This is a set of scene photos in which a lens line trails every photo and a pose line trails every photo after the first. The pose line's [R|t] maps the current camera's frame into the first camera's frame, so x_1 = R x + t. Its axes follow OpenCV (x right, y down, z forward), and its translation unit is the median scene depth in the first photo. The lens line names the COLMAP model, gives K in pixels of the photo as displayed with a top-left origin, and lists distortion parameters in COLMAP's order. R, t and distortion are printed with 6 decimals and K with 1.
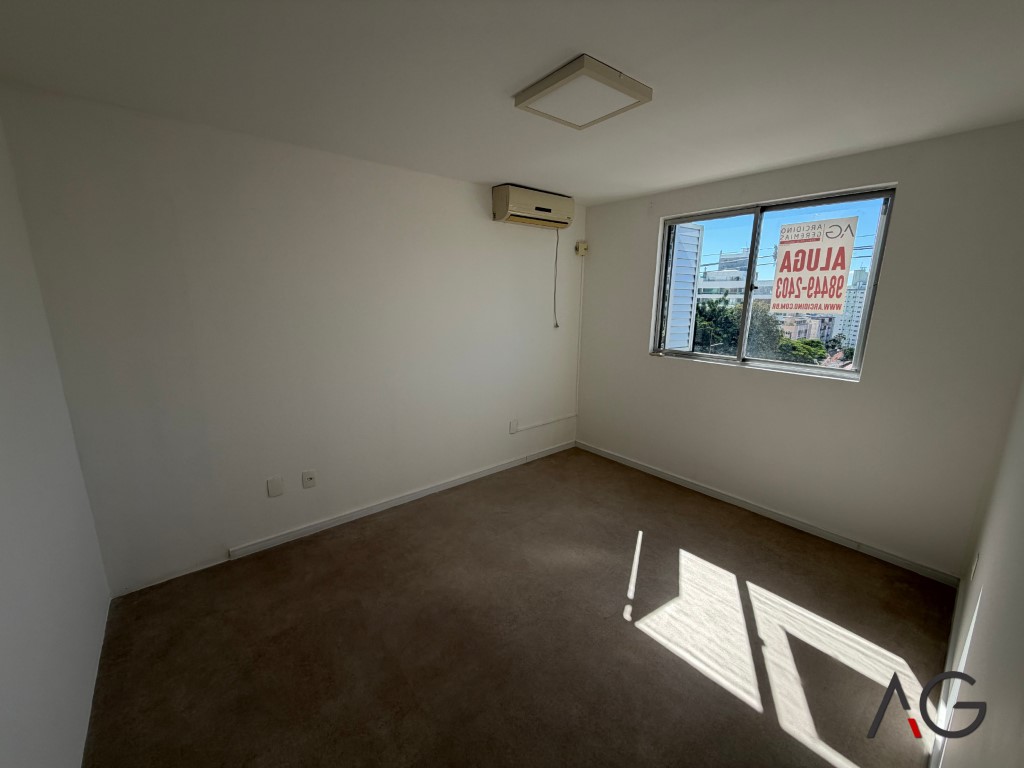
lens RADIAL K [[407.9, 0, 516.5], [0, 407.9, 385.4], [0, 0, 1]] dist [0.001856, -0.000758]
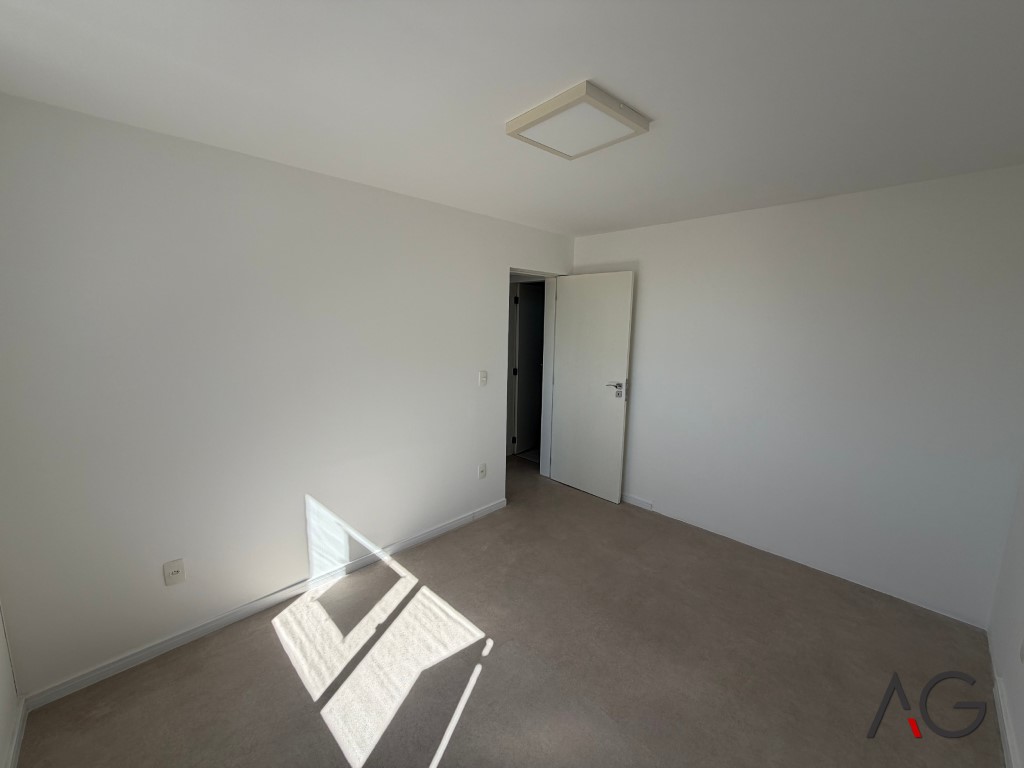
lens RADIAL K [[407.9, 0, 512.2], [0, 407.9, 384.4], [0, 0, 1]] dist [0.001856, -0.000758]
pose [[-0.997048, -0.011118, -0.075977, 0.302658], [-0.037513, 0.933879, 0.355615, -0.395025], [0.066999, 0.357416, -0.931539, 1.728437]]
